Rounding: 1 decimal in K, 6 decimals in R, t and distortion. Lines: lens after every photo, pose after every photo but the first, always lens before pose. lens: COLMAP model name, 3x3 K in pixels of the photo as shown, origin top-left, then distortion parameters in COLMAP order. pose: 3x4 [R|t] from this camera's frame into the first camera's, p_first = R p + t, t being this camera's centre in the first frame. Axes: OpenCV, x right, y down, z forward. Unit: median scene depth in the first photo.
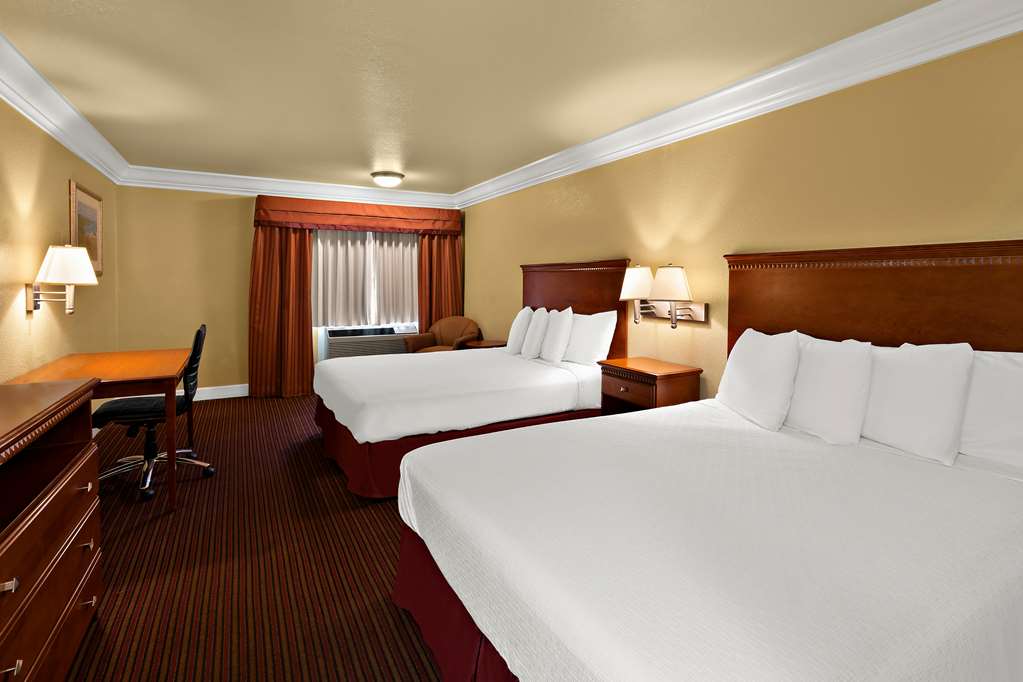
lens RADIAL K [[476.7, 0, 513.1], [0, 476.7, 291.0], [0, 0, 1]] dist [0.001632, -0.000528]
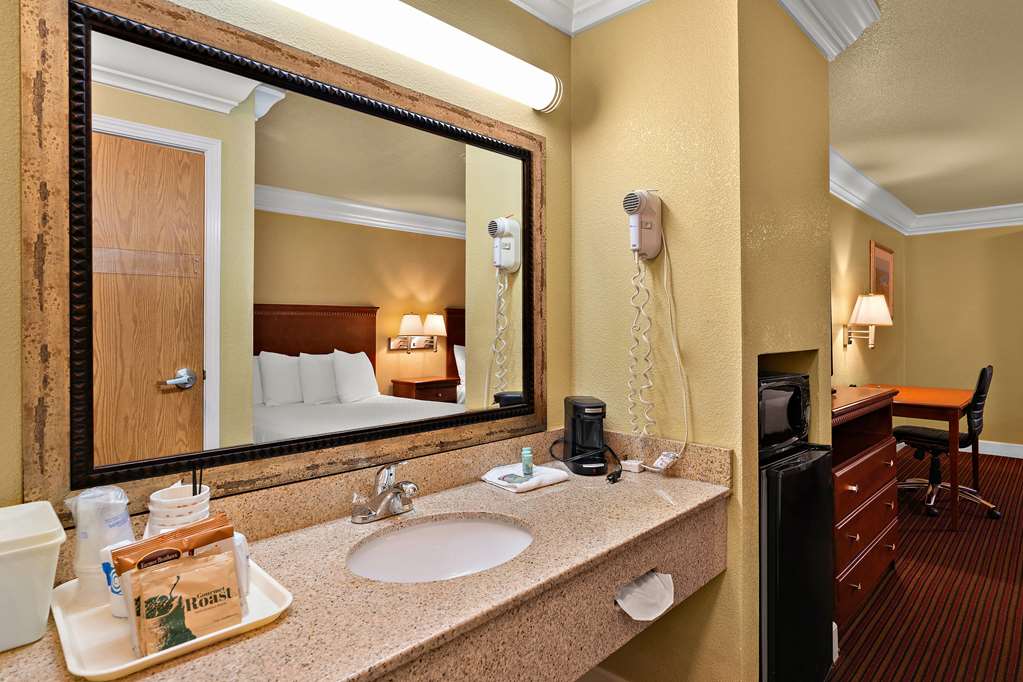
lens RADIAL K [[548.7, 0, 511.5], [0, 548.7, 341.0], [0, 0, 1]] dist [-0.002648, -0.000529]
pose [[0.259193, 0.002487, -0.965822, 0.203242], [-0.008555, 0.999963, 0.000279, 0.033736], [0.965788, 0.008190, 0.259204, -0.269449]]
